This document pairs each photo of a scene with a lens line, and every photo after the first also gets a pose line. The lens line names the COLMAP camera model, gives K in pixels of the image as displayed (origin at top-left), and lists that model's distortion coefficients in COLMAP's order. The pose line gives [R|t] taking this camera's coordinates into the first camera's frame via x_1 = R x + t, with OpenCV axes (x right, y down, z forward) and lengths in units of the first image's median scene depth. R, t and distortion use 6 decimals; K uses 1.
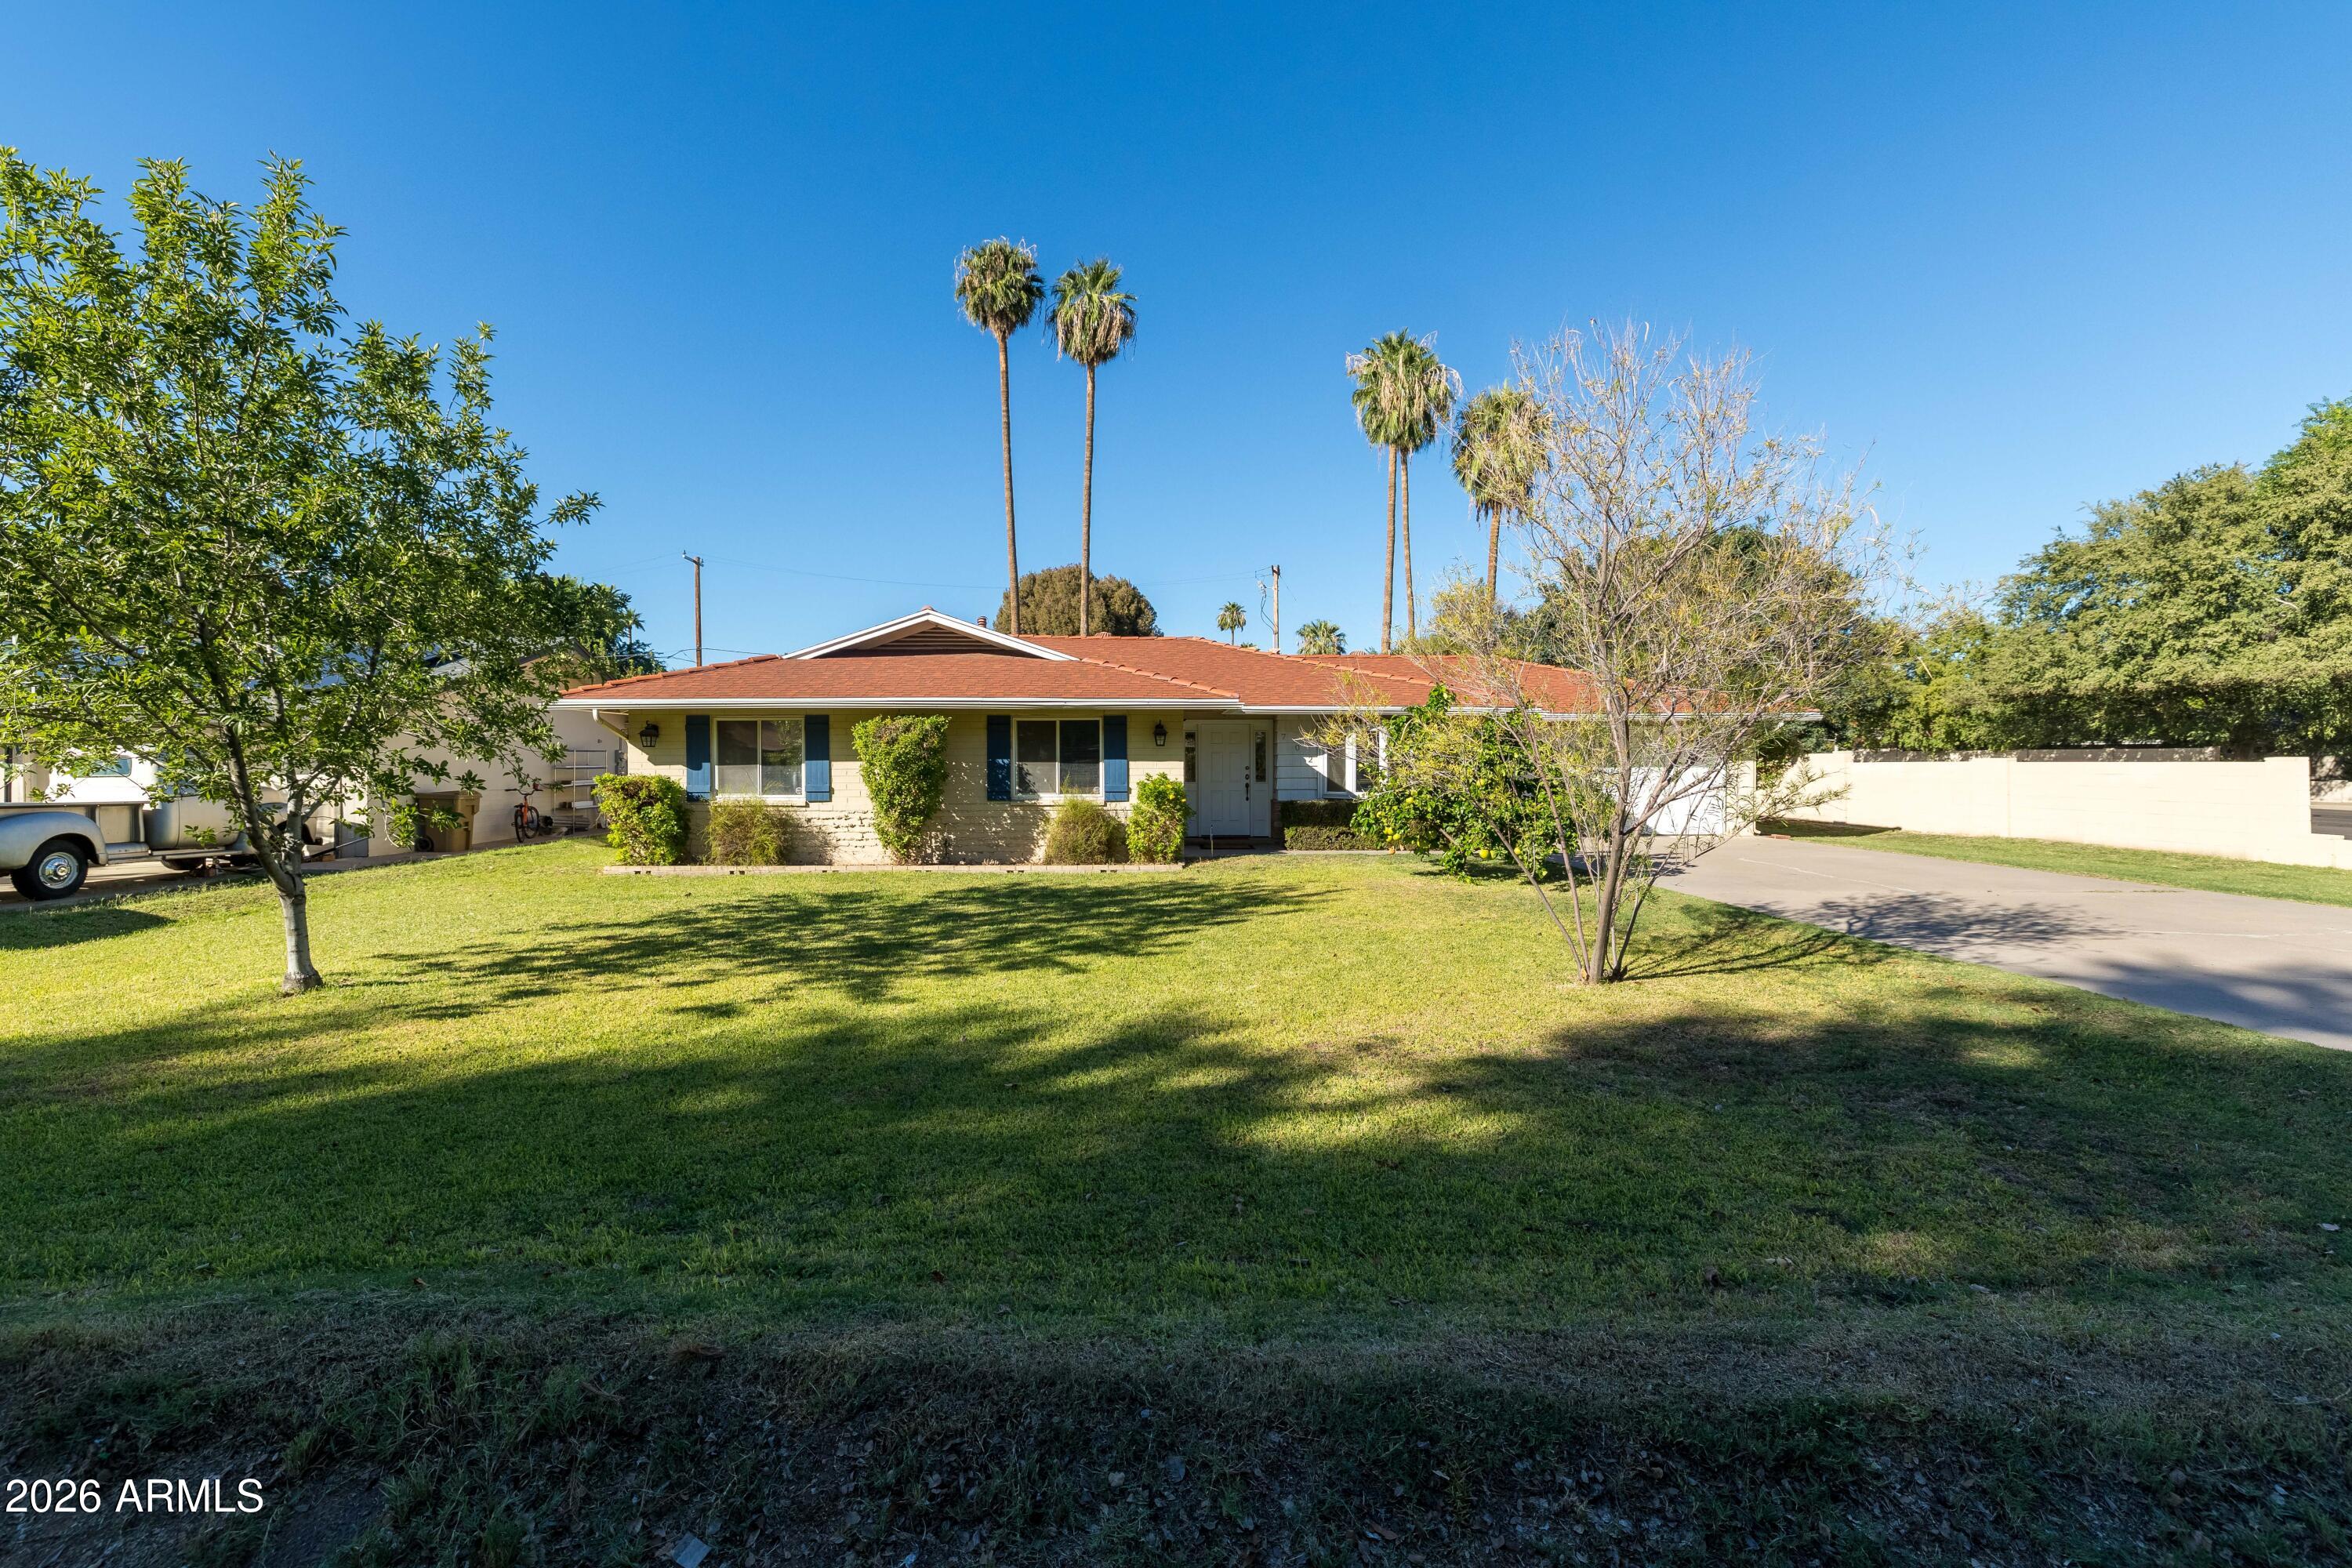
lens RADIAL K [[1007.8, 0, 1174.5], [0, 1007.8, 766.4], [0, 0, 1]] dist [-0.000572, -0.000374]
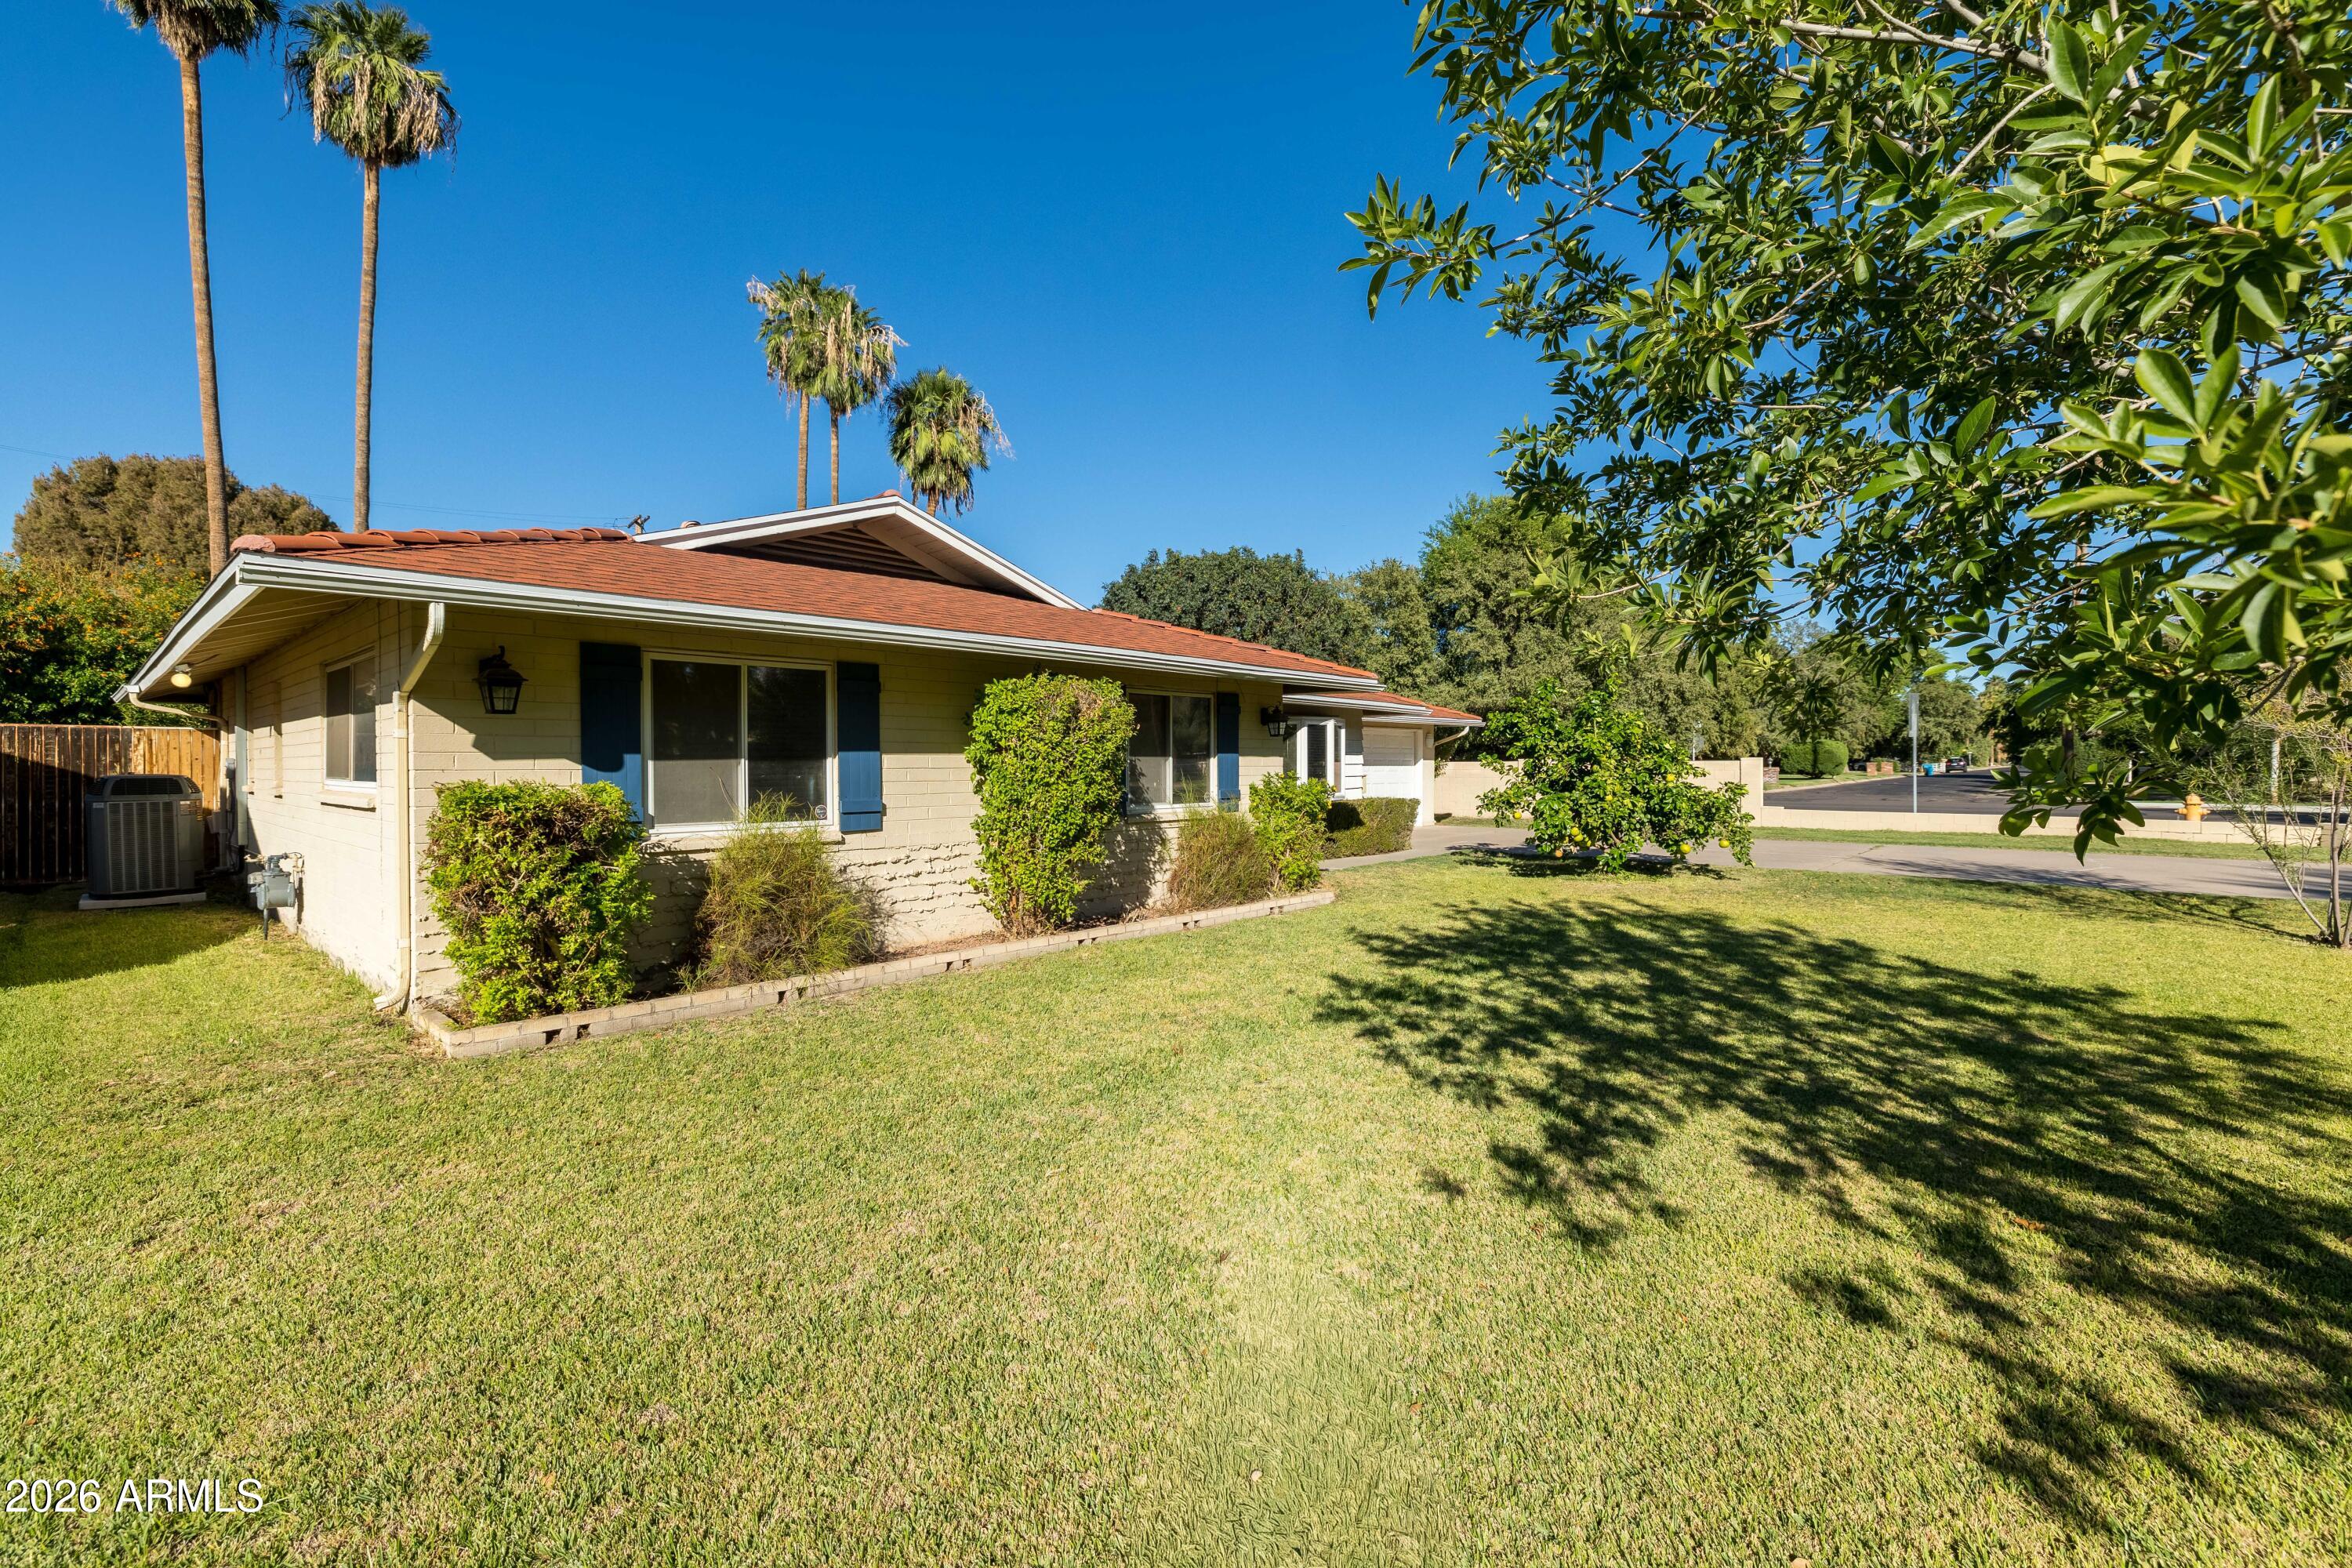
lens RADIAL K [[1007.8, 0, 1174.5], [0, 1007.8, 766.4], [0, 0, 1]] dist [-0.000572, -0.000374]
pose [[0.697191, -0.001724, 0.716883, -0.532498], [0.004857, 0.999986, -0.002319, 0.003368], [-0.716869, 0.005098, 0.697190, 0.461051]]
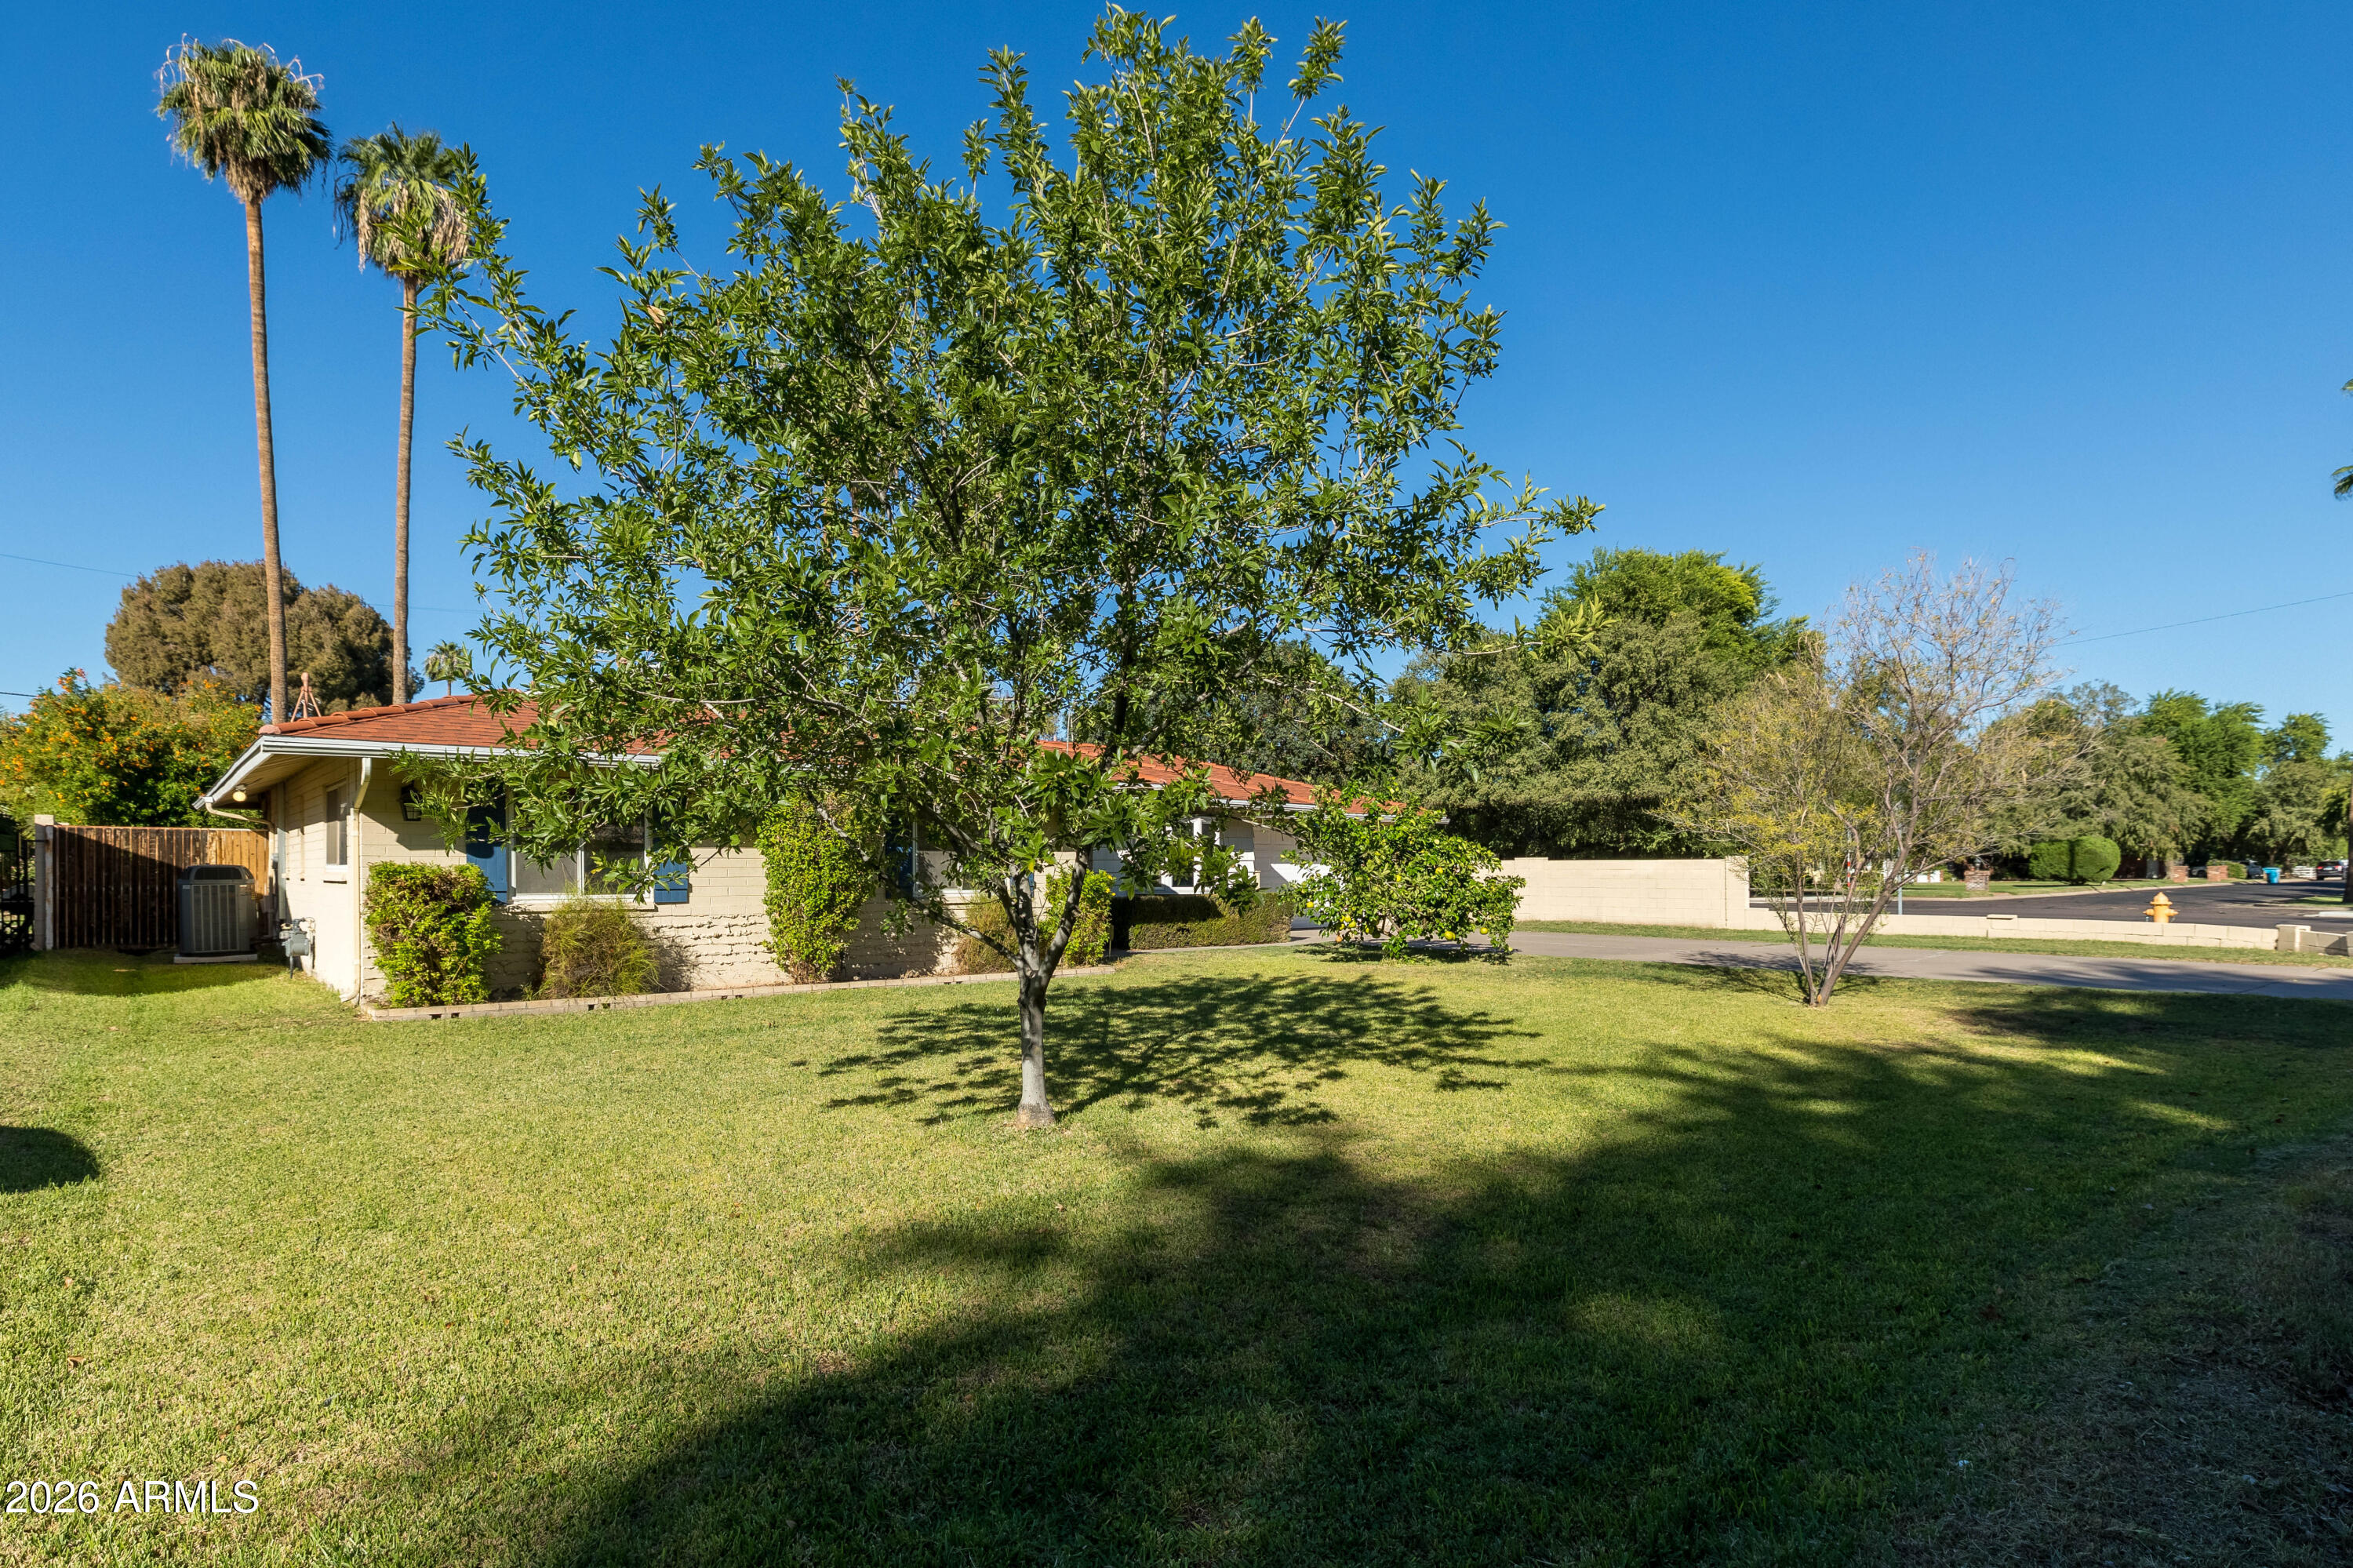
lens RADIAL K [[1227.1, 0, 1161.4], [0, 1227.1, 875.3], [0, 0, 1]] dist [-0.001953, 0.000070]
pose [[0.790379, -0.002126, 0.612615, -0.533480], [0.002565, 0.999997, 0.000161, 0.013963], [-0.612613, 0.001444, 0.790382, 0.088273]]
